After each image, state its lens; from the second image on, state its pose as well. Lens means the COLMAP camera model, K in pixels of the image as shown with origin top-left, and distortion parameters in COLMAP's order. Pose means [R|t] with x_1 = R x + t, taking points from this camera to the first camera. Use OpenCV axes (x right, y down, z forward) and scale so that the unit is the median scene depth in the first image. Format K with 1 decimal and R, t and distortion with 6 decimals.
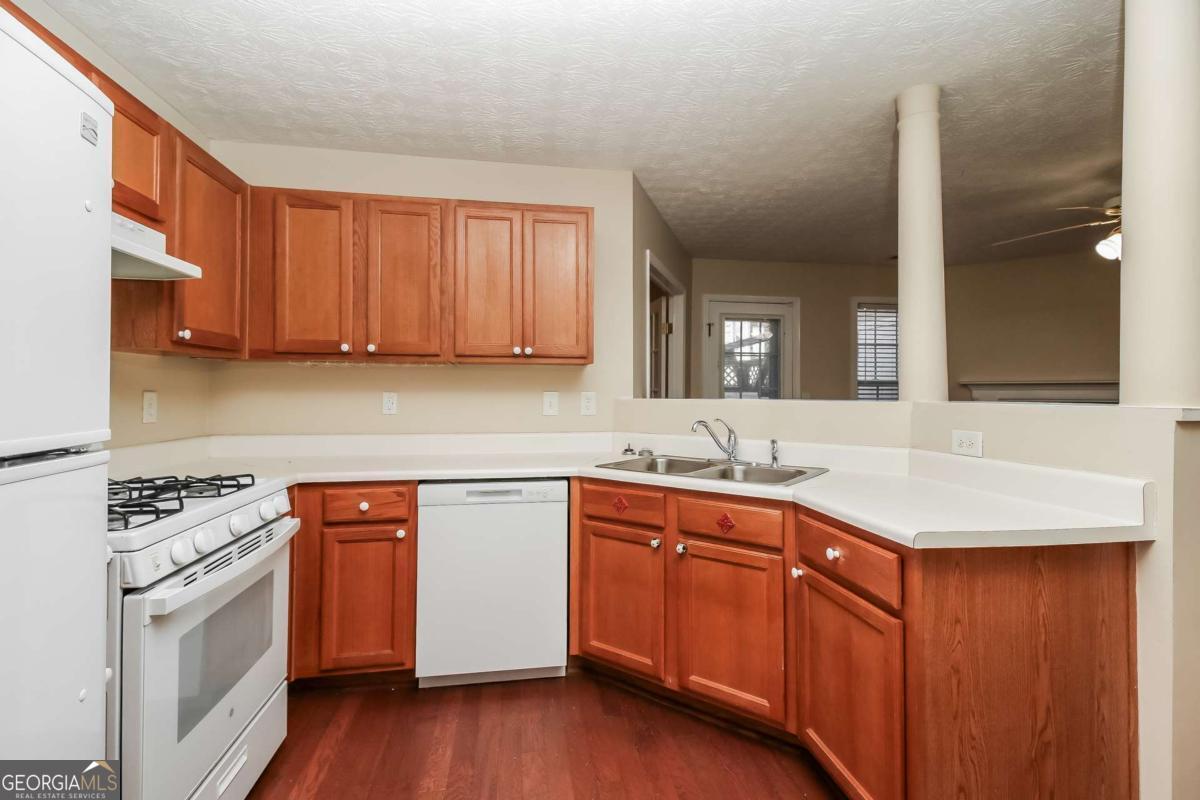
lens RADIAL K [[542.5, 0, 606.4], [0, 542.5, 389.4], [0, 0, 1]] dist [-0.001085, -0.000116]
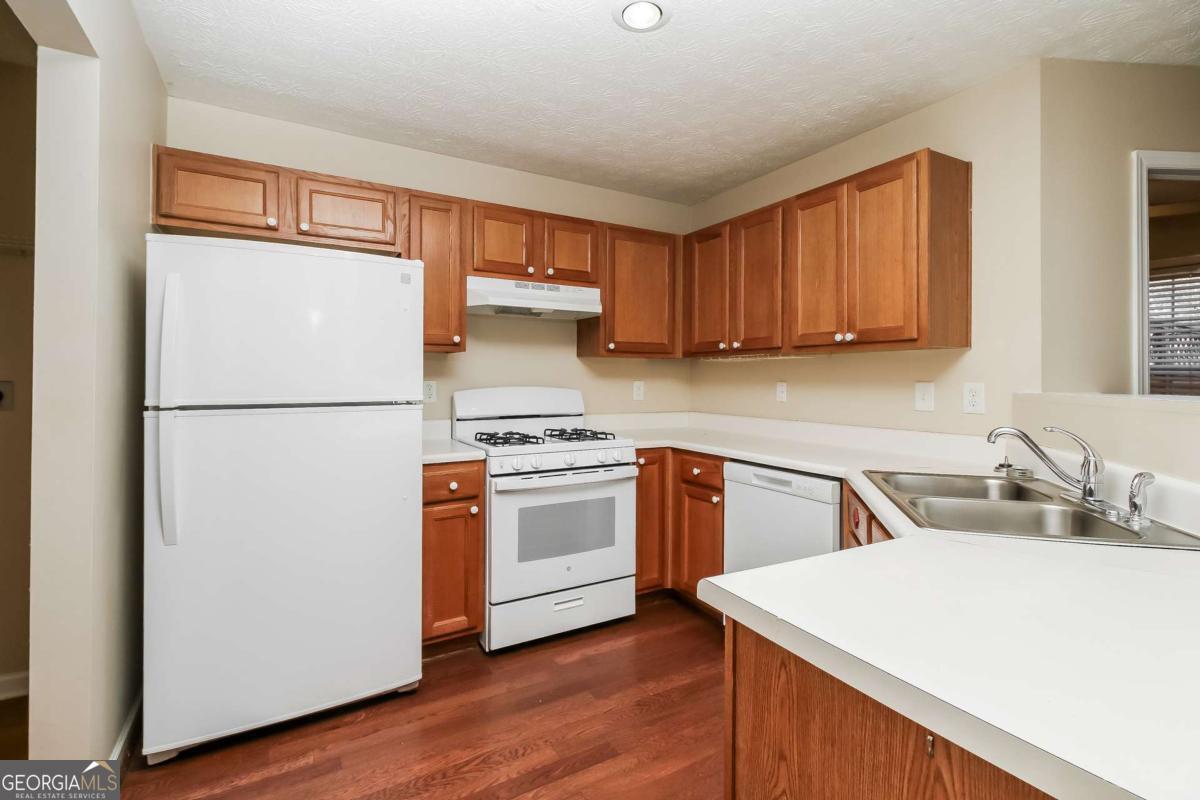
lens RADIAL K [[543.0, 0, 601.8], [0, 543.0, 376.5], [0, 0, 1]] dist [0.002232, 0.000072]
pose [[0.353479, -0.006502, -0.935420, 0.660457], [-0.000185, 0.999975, -0.007021, 0.002052], [0.935442, 0.002655, 0.353469, 0.339289]]
